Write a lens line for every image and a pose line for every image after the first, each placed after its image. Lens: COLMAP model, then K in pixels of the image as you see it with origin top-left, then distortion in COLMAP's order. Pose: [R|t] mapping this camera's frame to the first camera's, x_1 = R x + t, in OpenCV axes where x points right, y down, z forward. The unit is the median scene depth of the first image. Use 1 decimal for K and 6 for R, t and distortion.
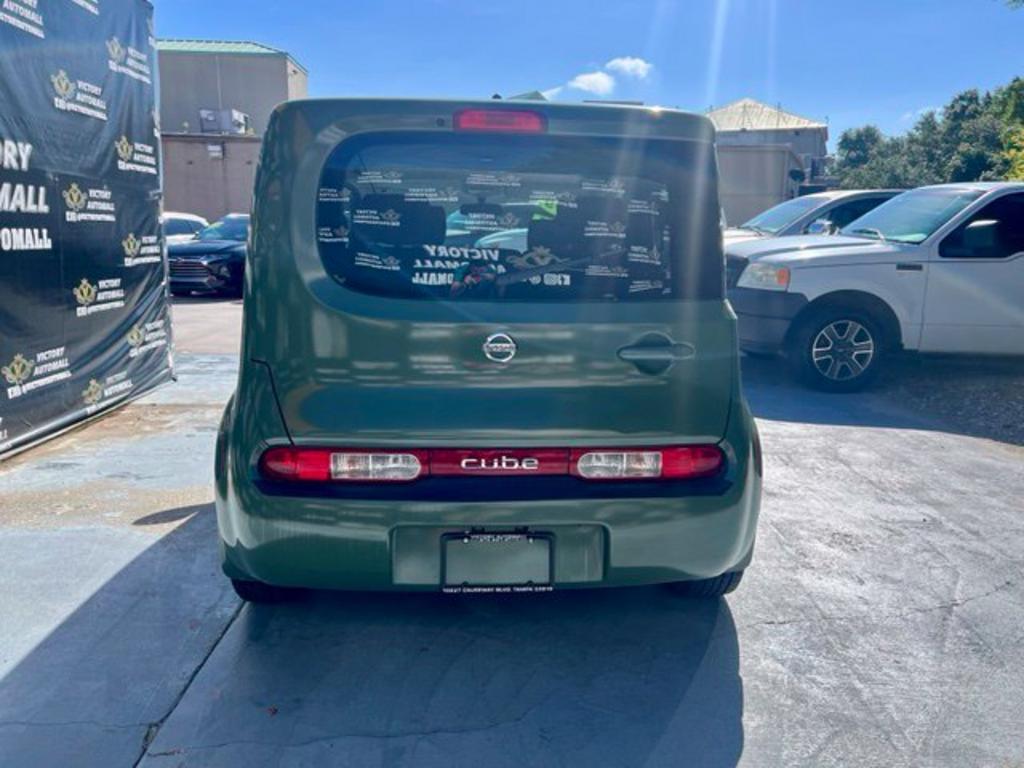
lens RADIAL K [[807.7, 0, 512.0], [0, 807.7, 384.0], [0, 0, 1]] dist [0.033890, -0.030291]
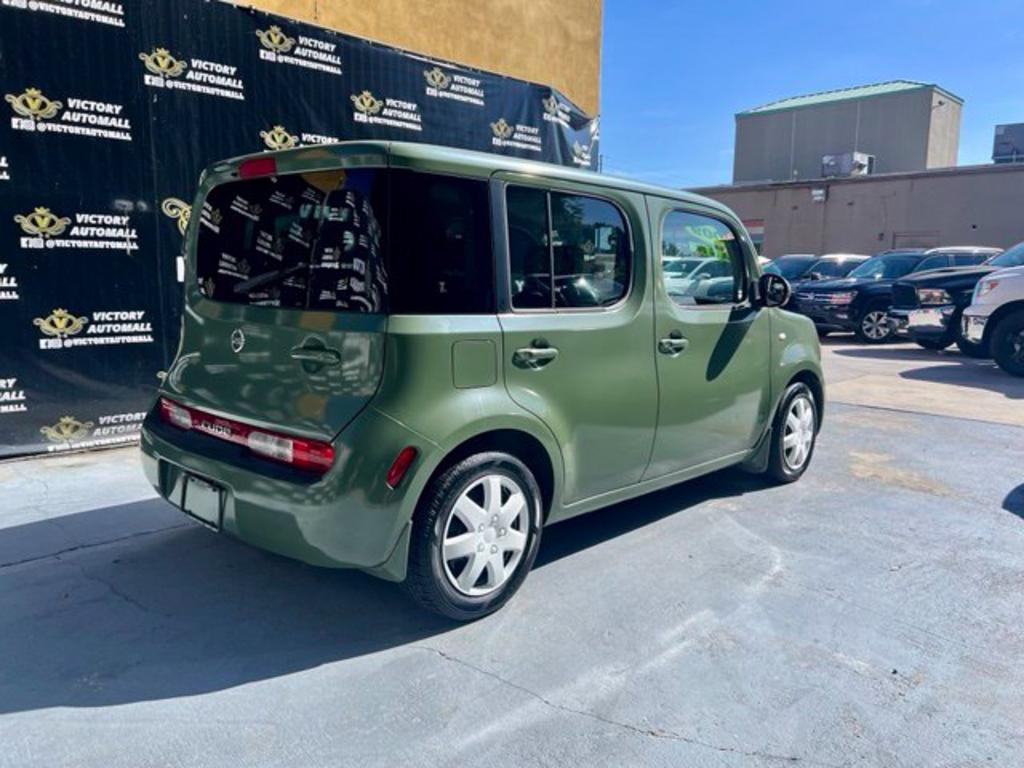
lens RADIAL K [[794.2, 0, 511.1], [0, 794.2, 389.4], [0, 0, 1]] dist [0.025069, -0.007941]
pose [[0.657608, 0.105381, -0.745953, 0.503021], [-0.138781, 0.990168, 0.017537, -0.020836], [0.740467, 0.091991, 0.665768, 0.195071]]
